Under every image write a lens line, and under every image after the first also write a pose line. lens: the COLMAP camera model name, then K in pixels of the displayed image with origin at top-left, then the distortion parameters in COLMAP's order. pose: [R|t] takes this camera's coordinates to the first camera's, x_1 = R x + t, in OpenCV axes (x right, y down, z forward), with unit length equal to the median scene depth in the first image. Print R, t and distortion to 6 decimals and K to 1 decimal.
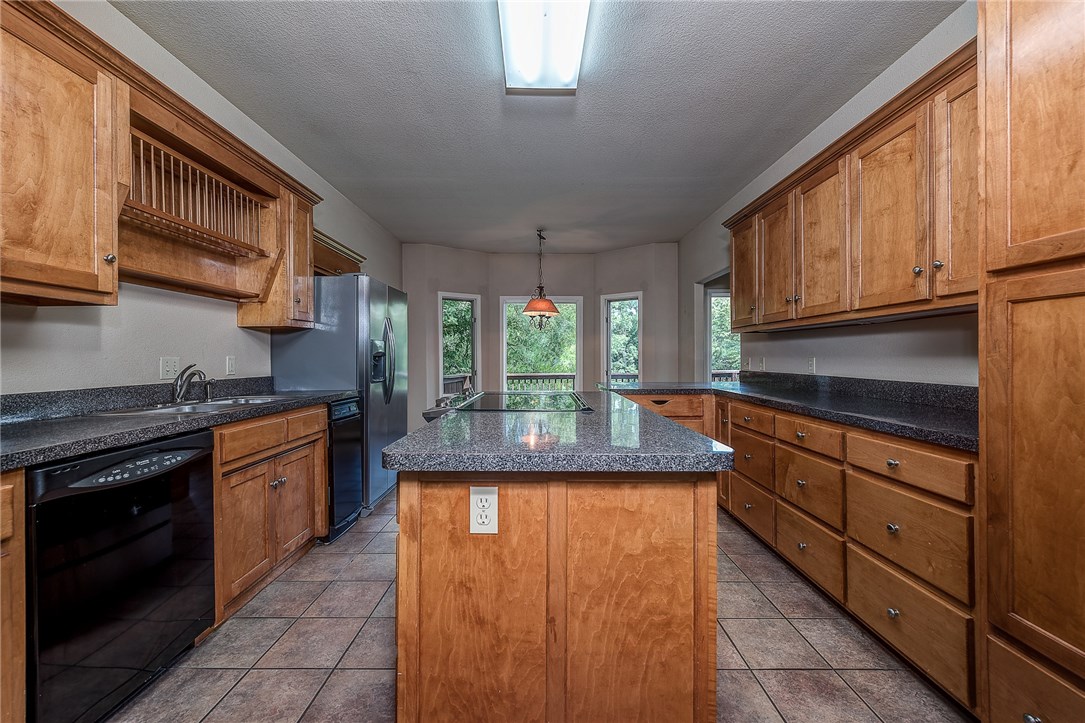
lens RADIAL K [[424.4, 0, 538.1], [0, 424.4, 358.1], [0, 0, 1]] dist [0.012118, -0.002515]
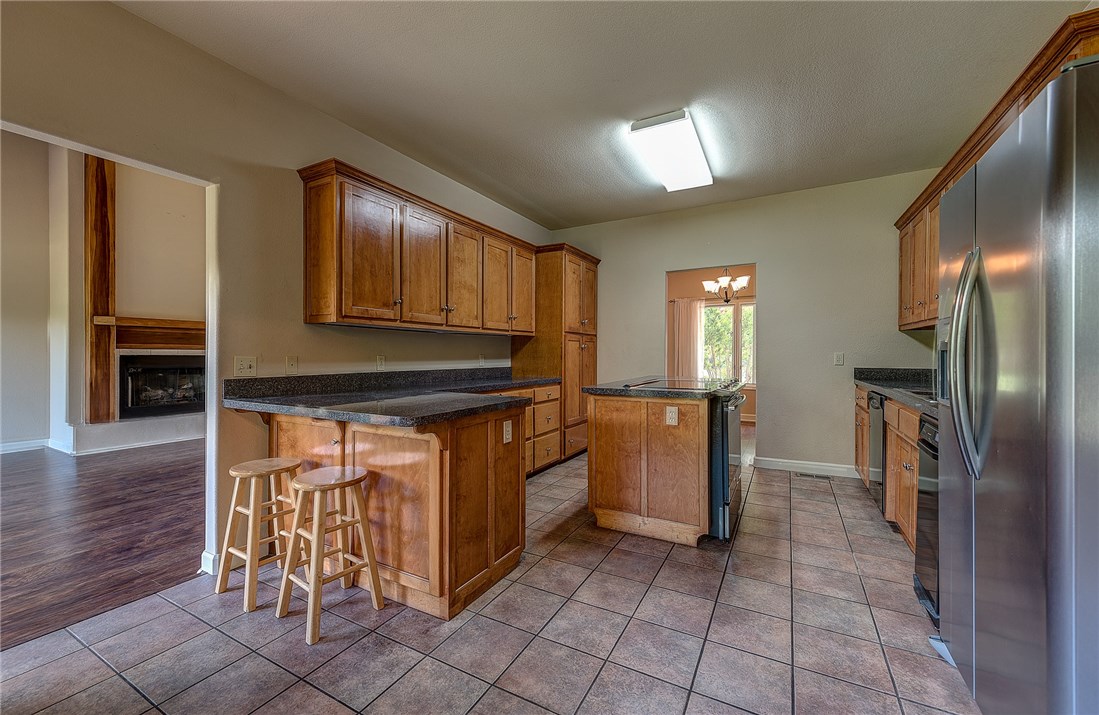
lens RADIAL K [[432.9, 0, 544.4], [0, 432.9, 356.8], [0, 0, 1]] dist [0.011228, -0.000259]
pose [[-0.877885, -0.003552, 0.478858, -0.377859], [0.004168, 0.999878, 0.015059, -0.023712], [-0.478853, 0.015216, -0.877763, 2.896552]]
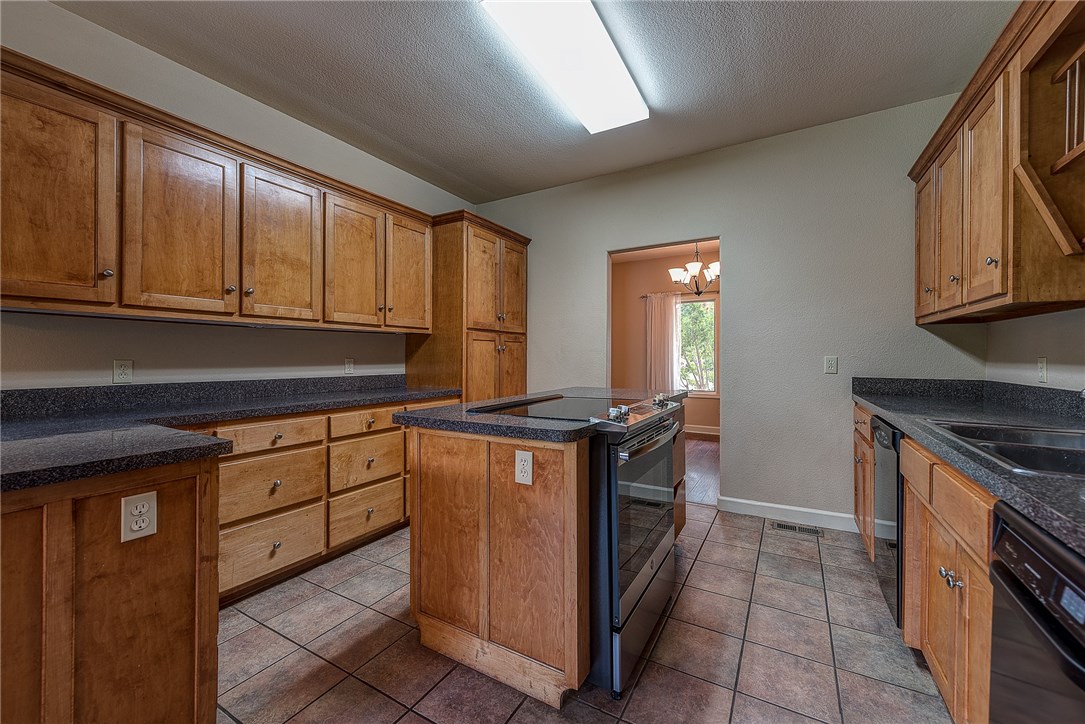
lens RADIAL K [[424.4, 0, 544.5], [0, 424.4, 355.3], [0, 0, 1]] dist [0.012118, -0.002515]
pose [[-0.870564, 0.000495, 0.492055, -0.492437], [0.003546, 0.999980, 0.005267, -0.020069], [-0.492042, 0.006330, -0.870548, 2.091491]]
